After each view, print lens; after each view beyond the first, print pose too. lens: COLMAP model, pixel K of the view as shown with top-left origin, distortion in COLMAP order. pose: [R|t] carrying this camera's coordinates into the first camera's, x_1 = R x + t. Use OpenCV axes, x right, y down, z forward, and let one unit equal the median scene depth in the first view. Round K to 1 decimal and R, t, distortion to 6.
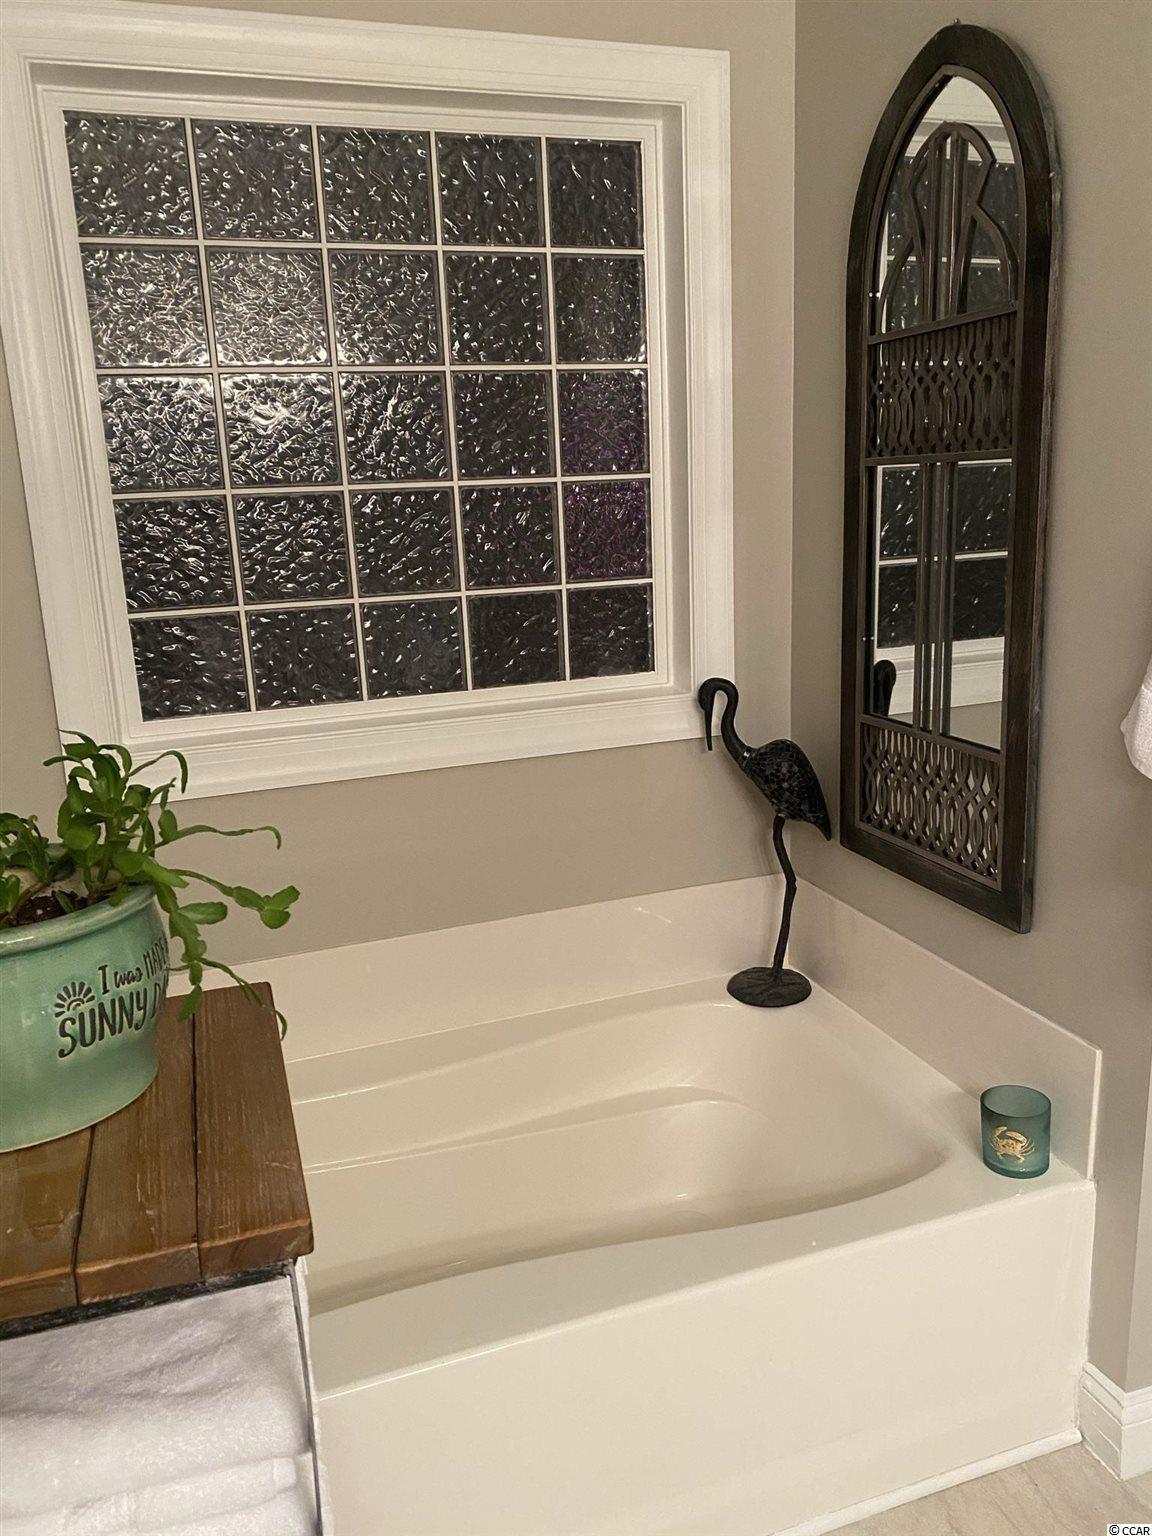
lens RADIAL K [[1172.1, 0, 574.0], [0, 1172.1, 760.9], [0, 0, 1]] dist [0.034524, -0.029080]
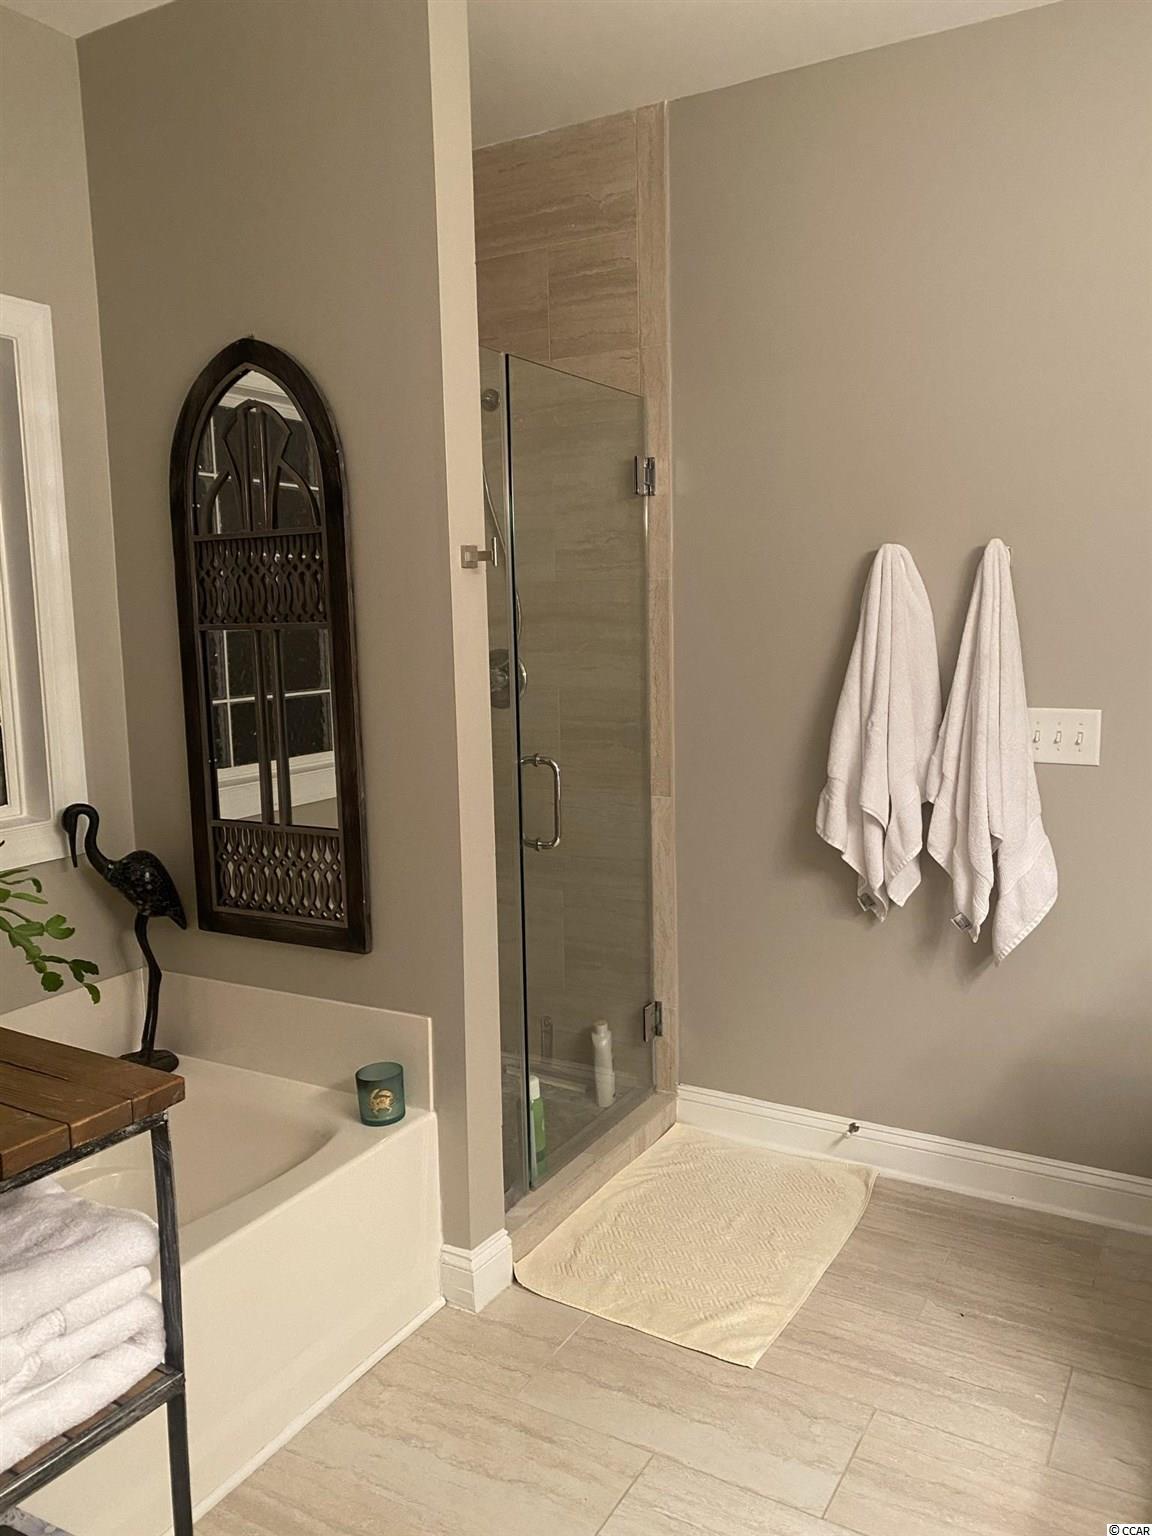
lens RADIAL K [[1172.1, 0, 575.8], [0, 1172.1, 766.1], [0, 0, 1]] dist [0.034524, -0.029080]
pose [[0.751221, -0.056315, 0.657644, -0.339457], [0.140963, 0.987055, -0.076498, 0.063864], [-0.644822, 0.150170, 0.749435, -0.253245]]
